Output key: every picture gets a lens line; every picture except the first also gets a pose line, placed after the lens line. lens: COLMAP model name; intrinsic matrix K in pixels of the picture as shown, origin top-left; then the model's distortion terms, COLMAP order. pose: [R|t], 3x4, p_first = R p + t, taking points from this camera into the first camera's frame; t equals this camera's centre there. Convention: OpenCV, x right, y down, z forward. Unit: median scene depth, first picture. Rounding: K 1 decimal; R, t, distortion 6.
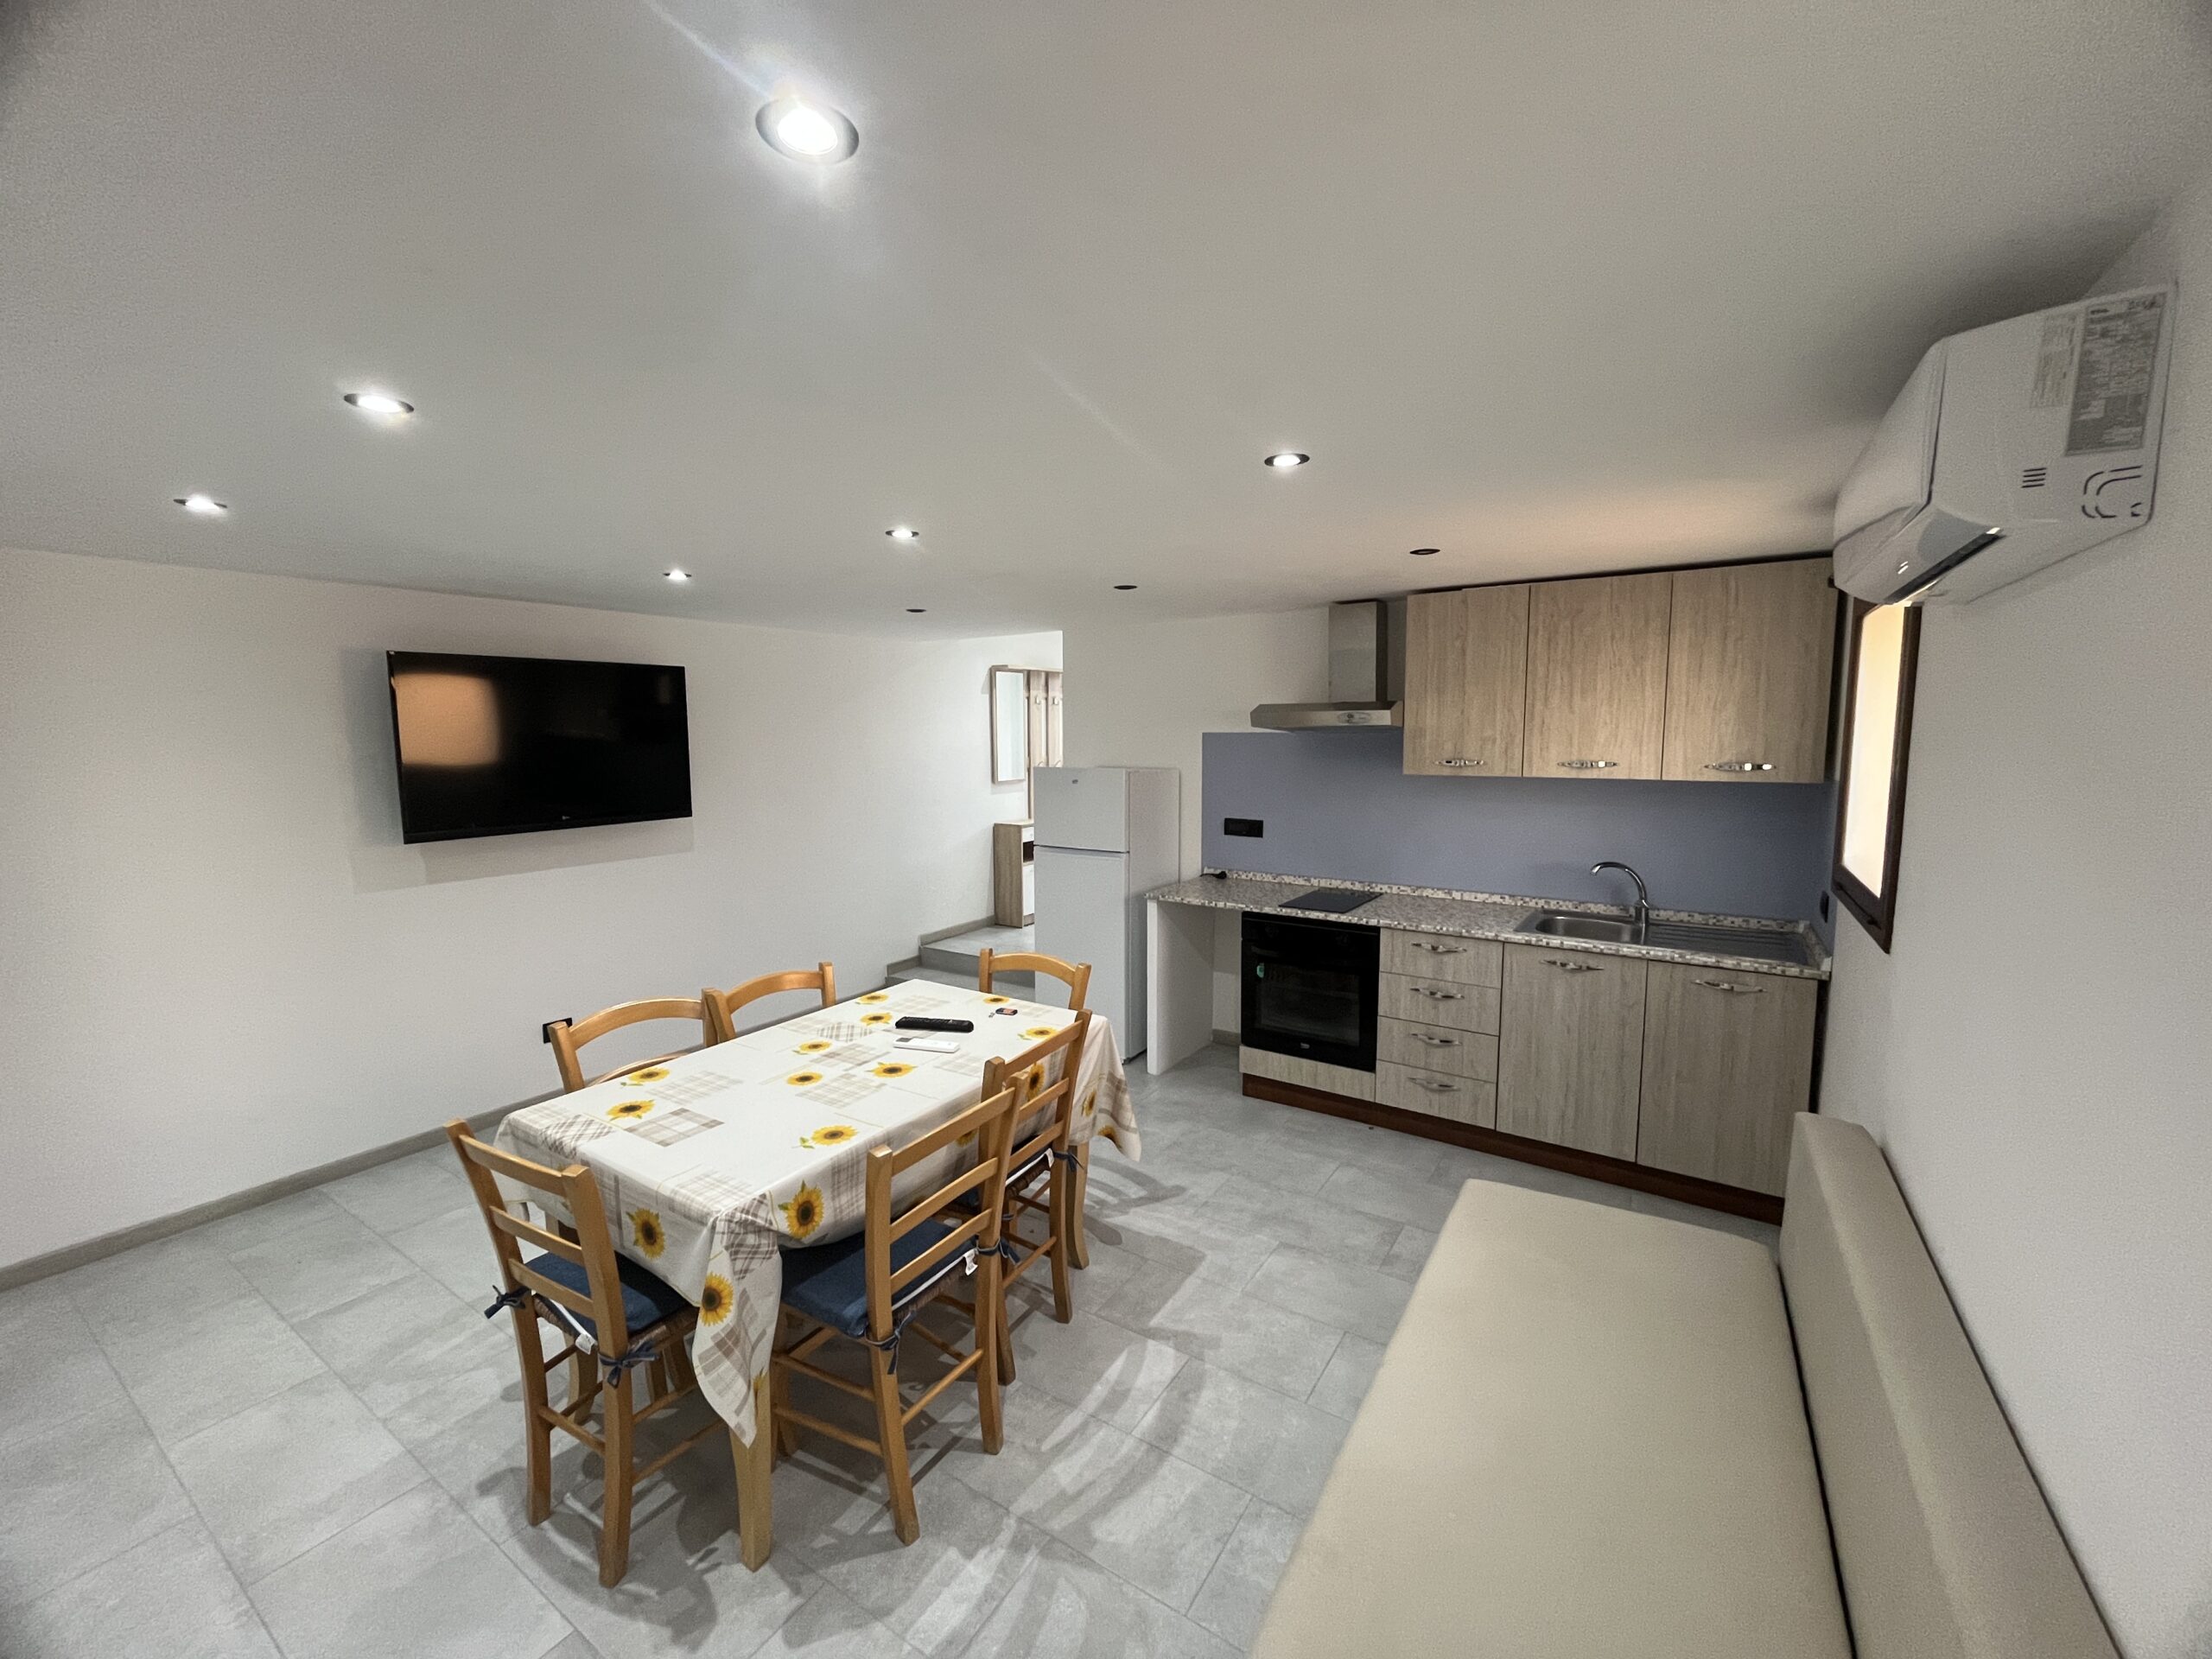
lens RADIAL K [[894.0, 0, 1101.9], [0, 894.0, 830.7], [0, 0, 1]] dist [-0.001253, -0.000645]
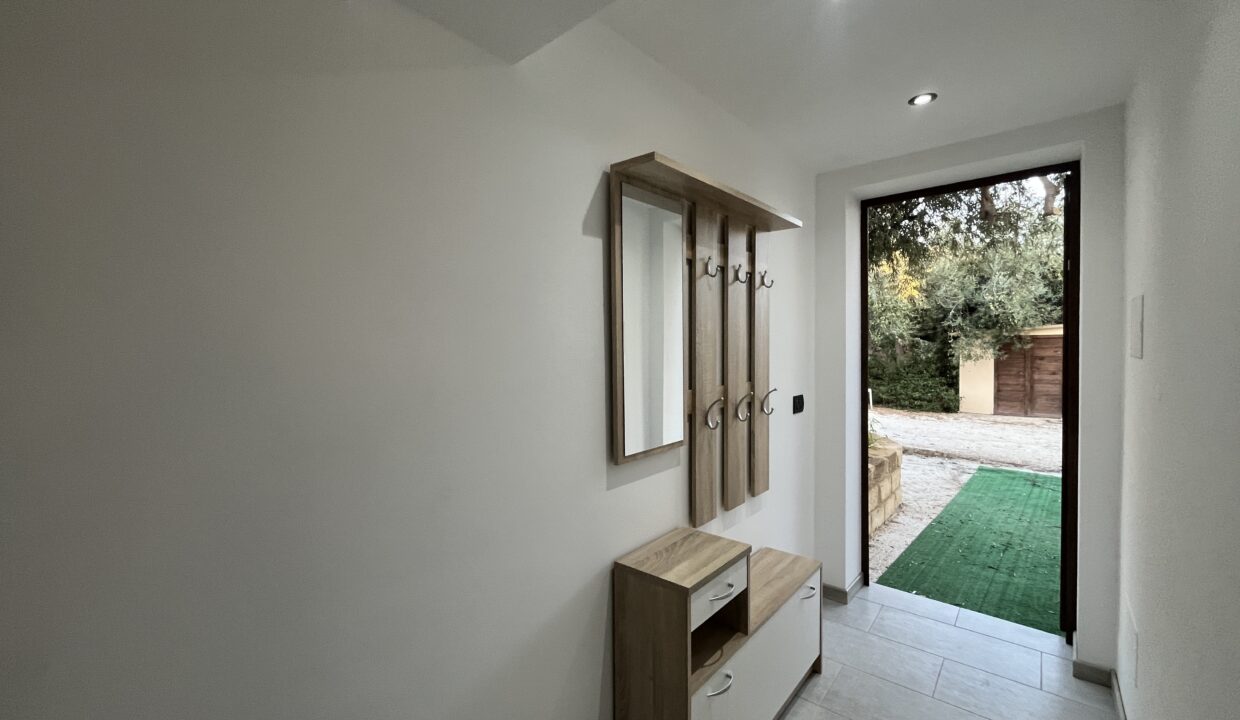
lens RADIAL K [[502.9, 0, 620.0], [0, 502.9, 360.0], [0, 0, 1]] dist [-0.002864, -0.000355]
pose [[0.992949, -0.002869, -0.118512, -0.184836], [-0.007161, 0.996430, -0.084125, -0.160202], [0.118330, 0.084380, 0.989383, 1.568234]]
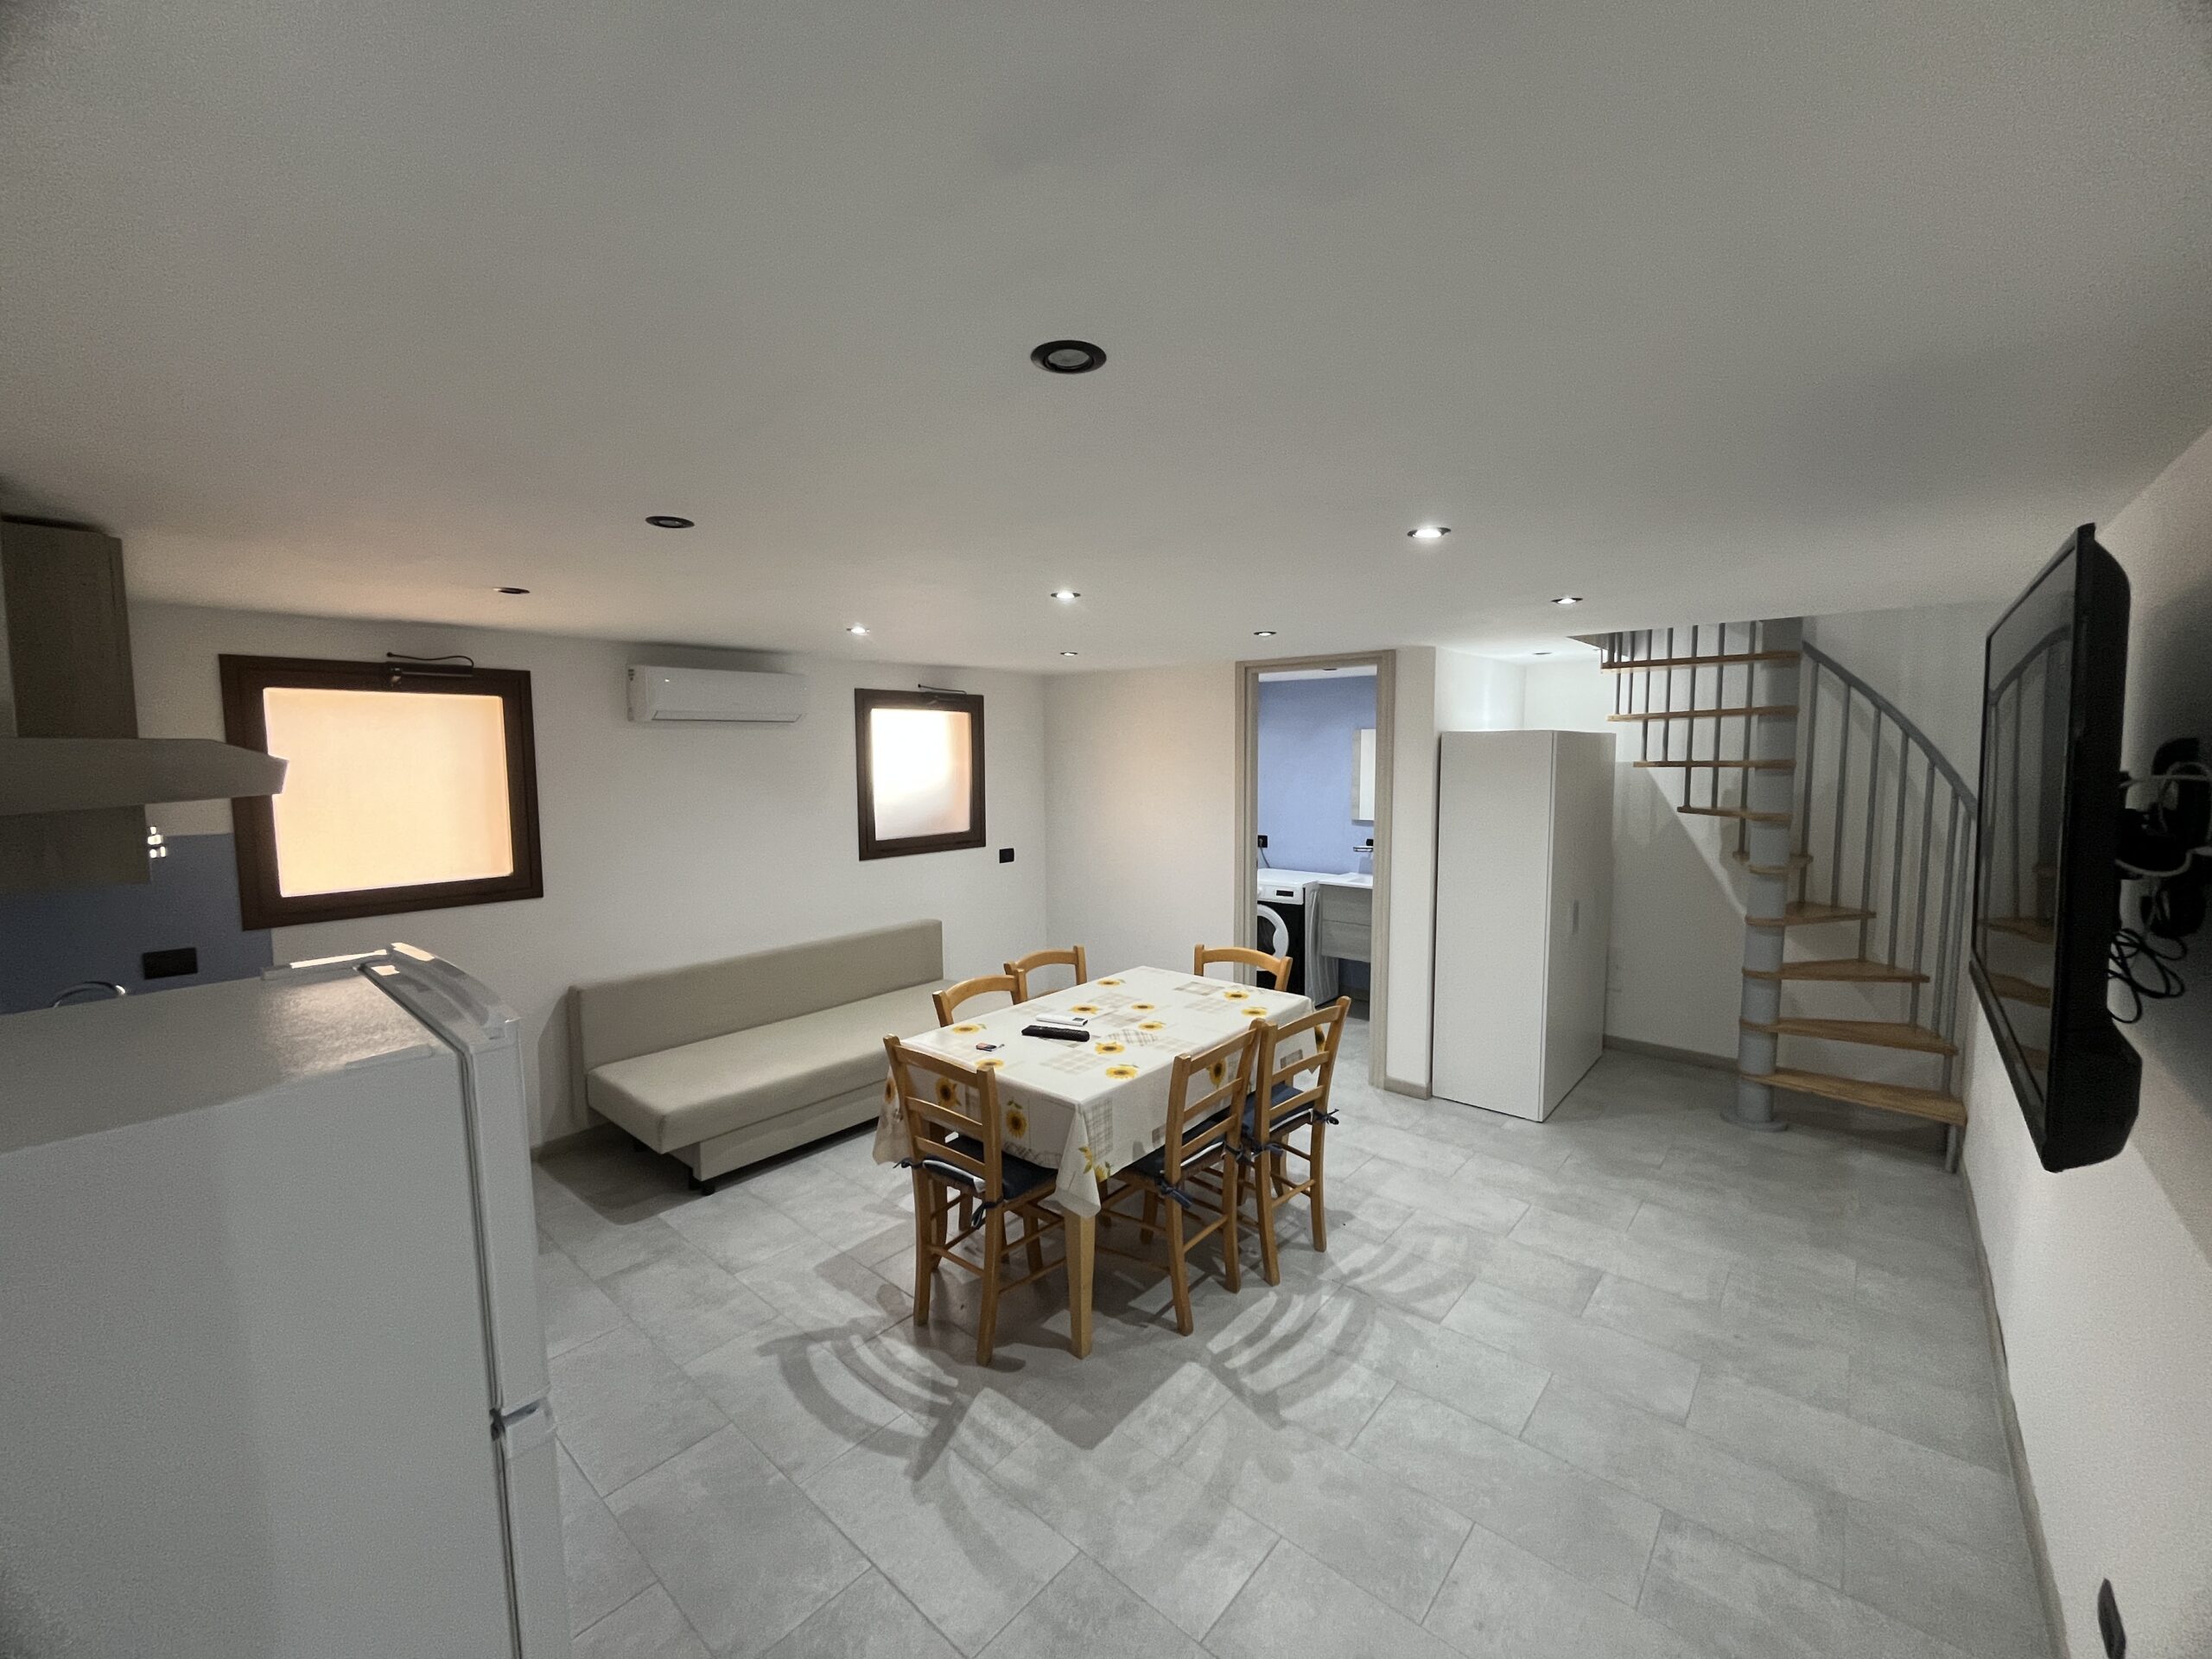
lens RADIAL K [[894.0, 0, 1101.9], [0, 894.0, 830.7], [0, 0, 1]] dist [-0.001253, -0.000645]
pose [[-0.990448, 0.002027, 0.137870, -0.331941], [0.029865, 0.979310, 0.200151, -0.212902], [-0.134611, 0.202357, -0.970016, 1.680040]]
